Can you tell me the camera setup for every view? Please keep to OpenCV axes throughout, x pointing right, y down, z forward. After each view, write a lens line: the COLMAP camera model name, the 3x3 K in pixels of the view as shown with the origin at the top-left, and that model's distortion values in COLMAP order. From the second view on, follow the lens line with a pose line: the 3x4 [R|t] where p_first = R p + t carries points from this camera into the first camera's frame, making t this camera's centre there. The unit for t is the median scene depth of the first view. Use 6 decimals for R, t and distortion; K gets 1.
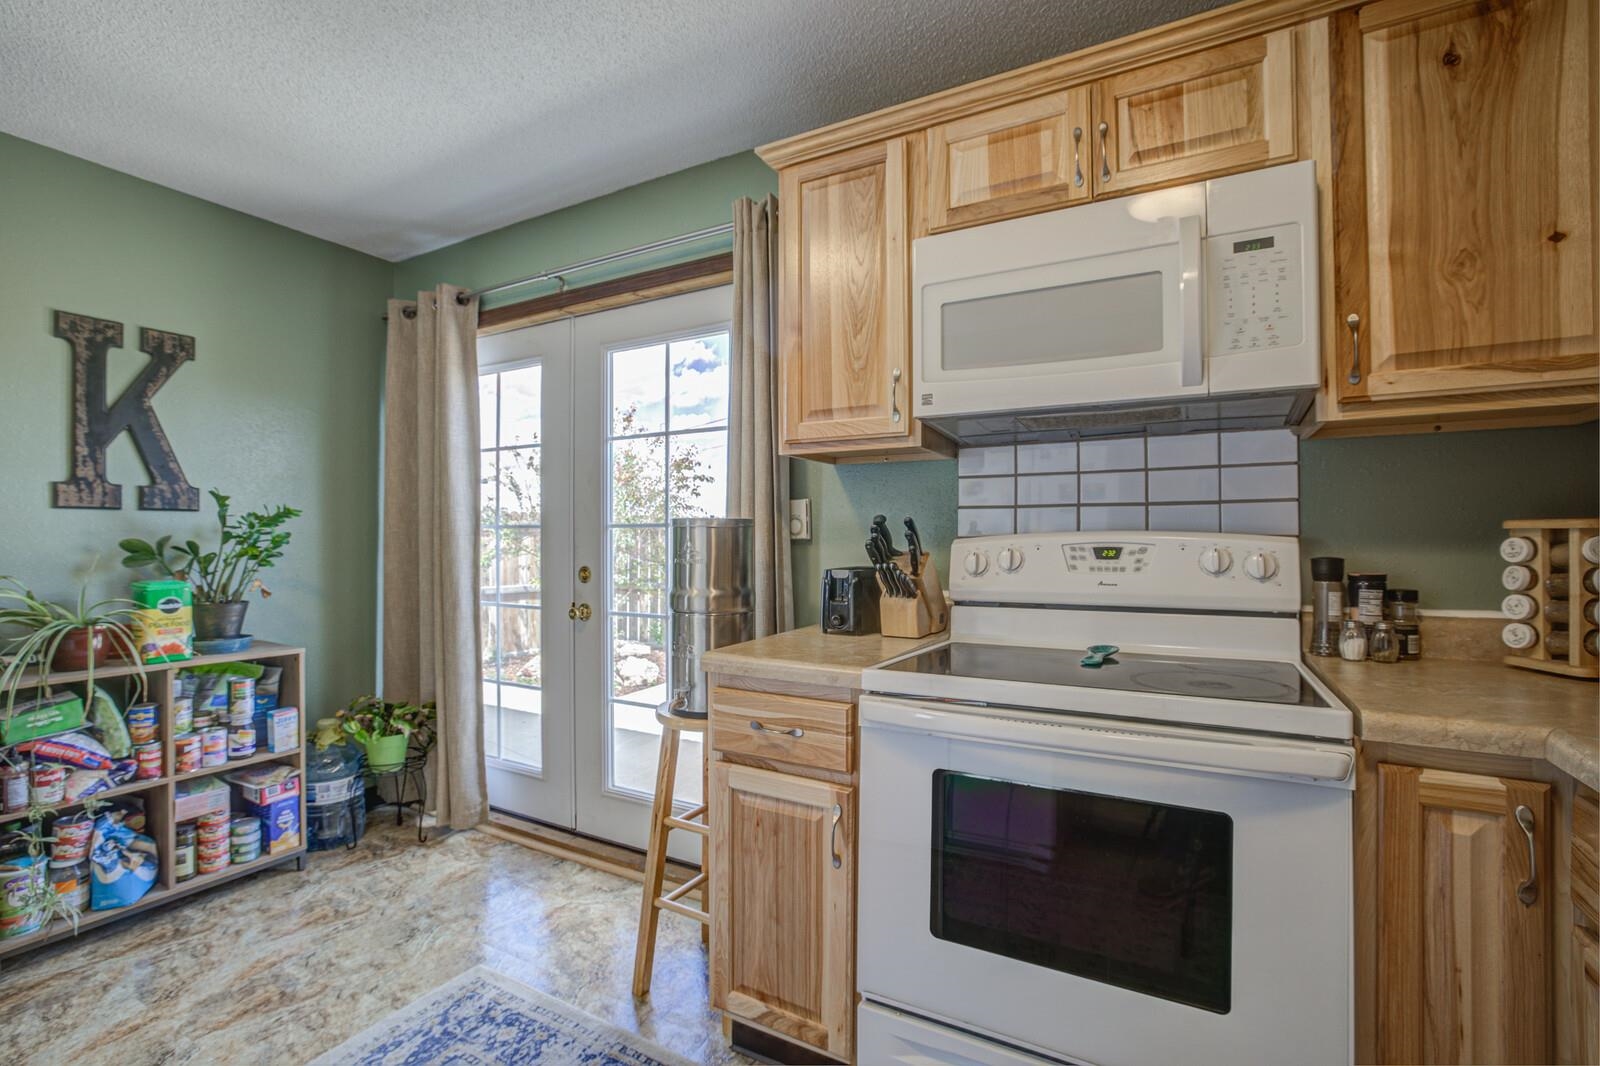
lens RADIAL K [[729.2, 0, 799.7], [0, 729.2, 529.9], [0, 0, 1]] dist [-0.042757, 0.019295]
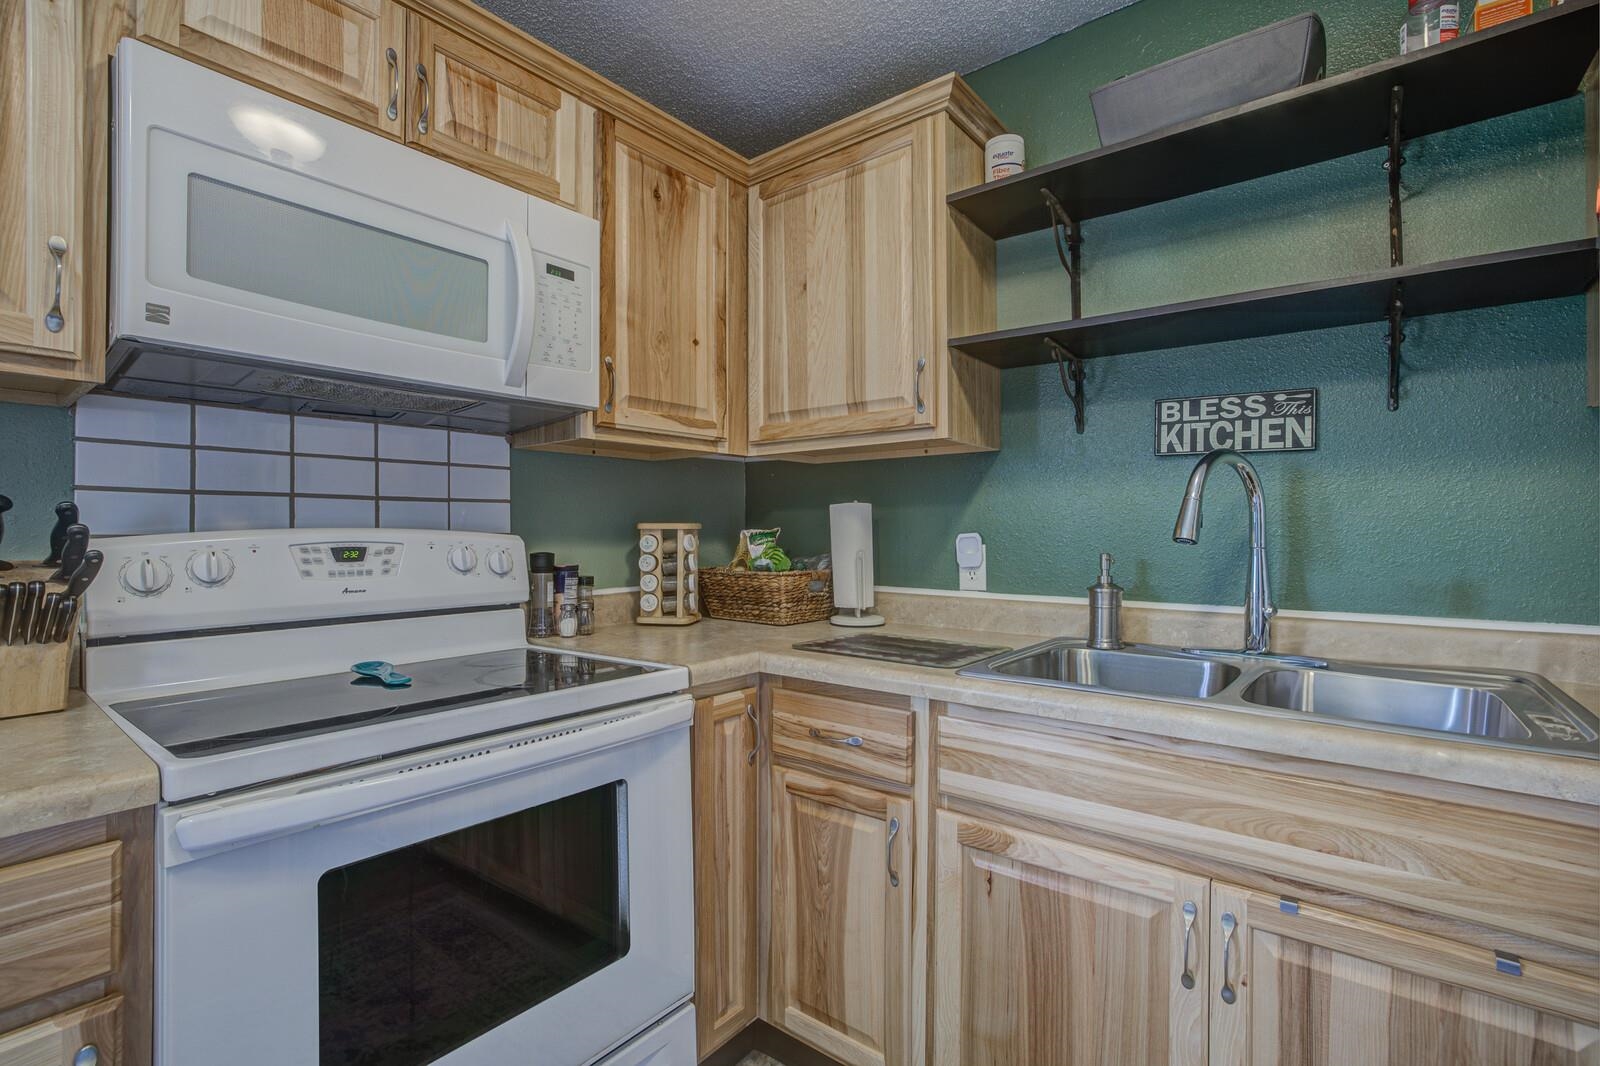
lens RADIAL K [[729.2, 0, 799.7], [0, 729.2, 529.9], [0, 0, 1]] dist [-0.042757, 0.019295]
pose [[0.168008, 0.005238, 0.985772, -0.240603], [-0.008740, 0.999954, -0.003824, 0.001680], [-0.985747, -0.007974, 0.168046, 0.261801]]
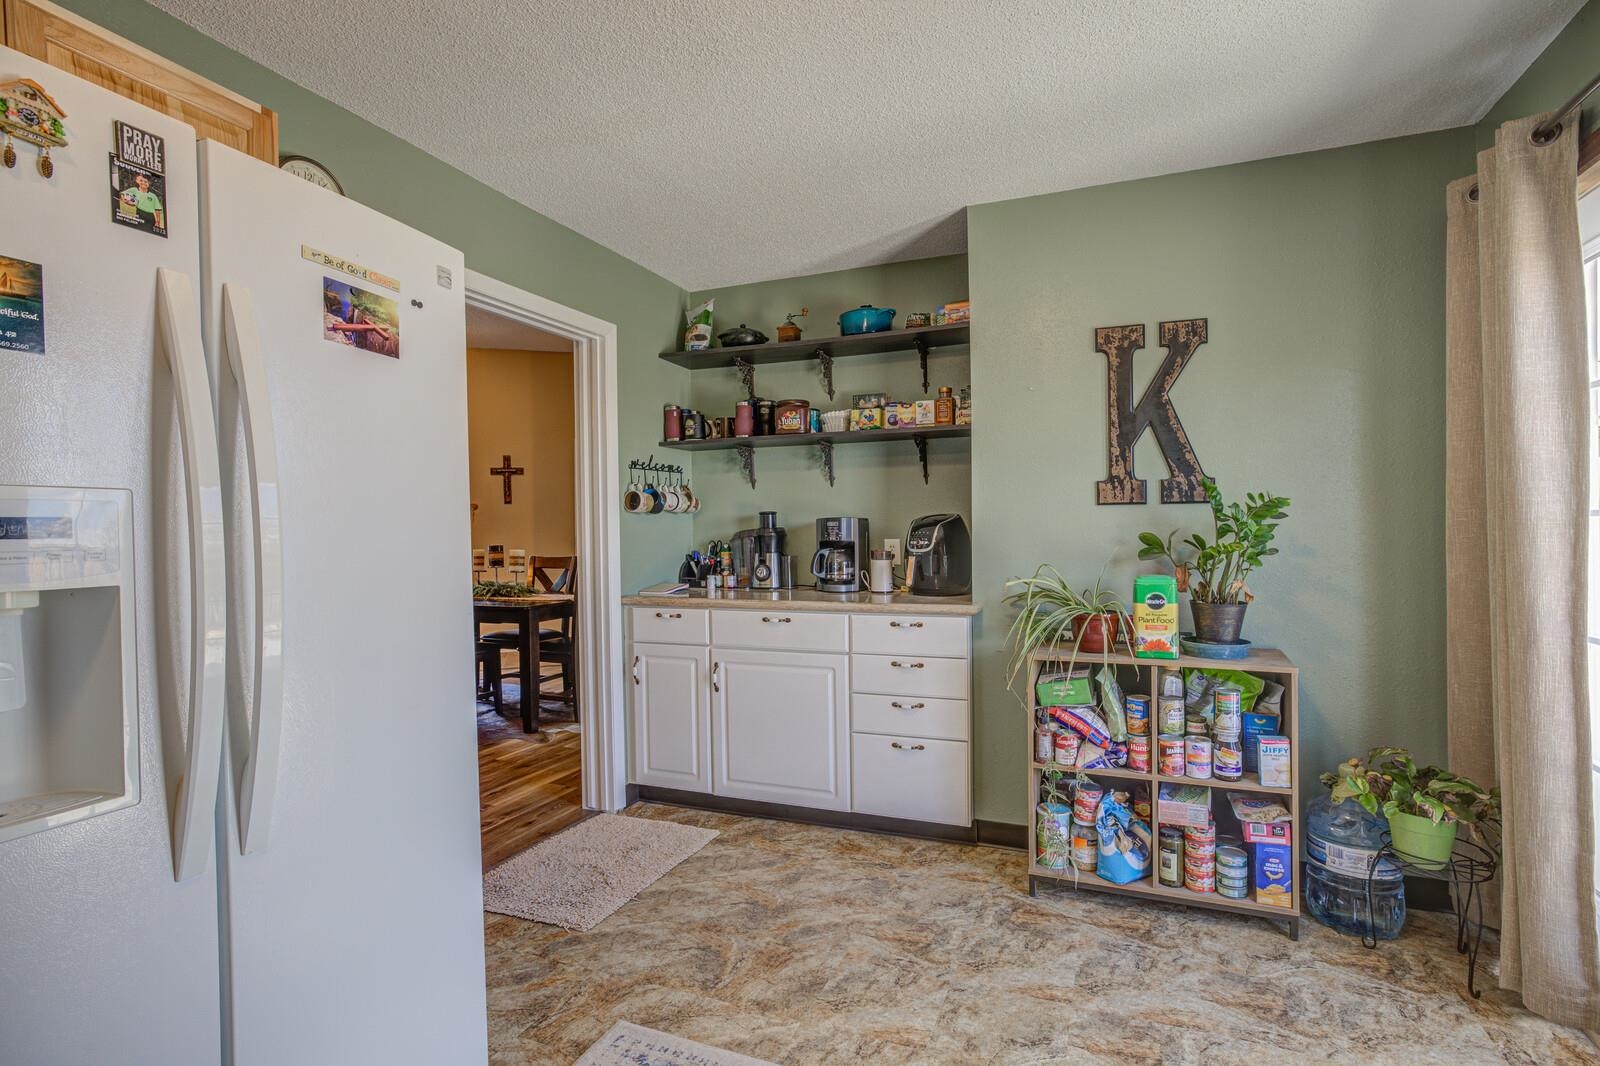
lens RADIAL K [[794.1, 0, 800.3], [0, 794.1, 529.5], [0, 0, 1]] dist [-0.036375, 0.025366]
pose [[0.121899, 0.005525, -0.992527, 0.138204], [0.018532, 0.999798, 0.007842, -0.010628], [0.992370, -0.019349, 0.121771, 0.392040]]
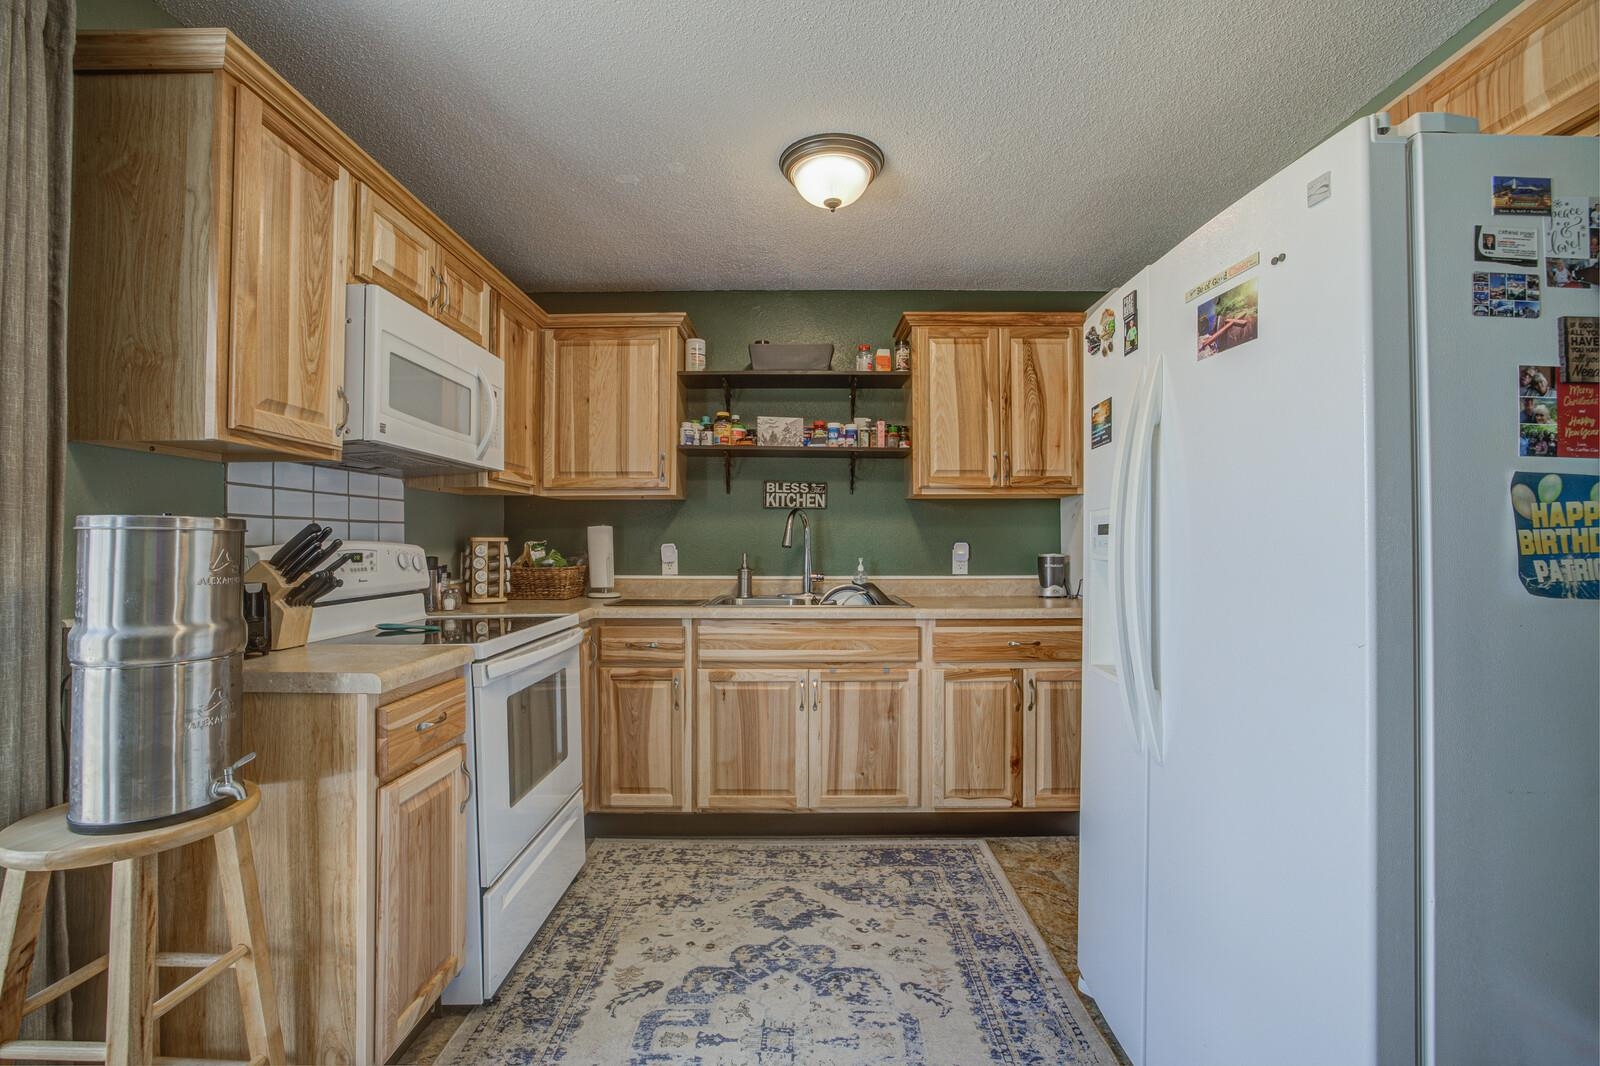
lens RADIAL K [[702.0, 0, 800.0], [0, 702.0, 533.0], [0, 0, 1]] dist [-0.000723, -0.000017]
pose [[-0.481839, 0.015072, 0.876130, -0.832915], [-0.005362, 0.999783, -0.020148, 0.006727], [-0.876243, -0.014406, -0.481654, 0.696384]]
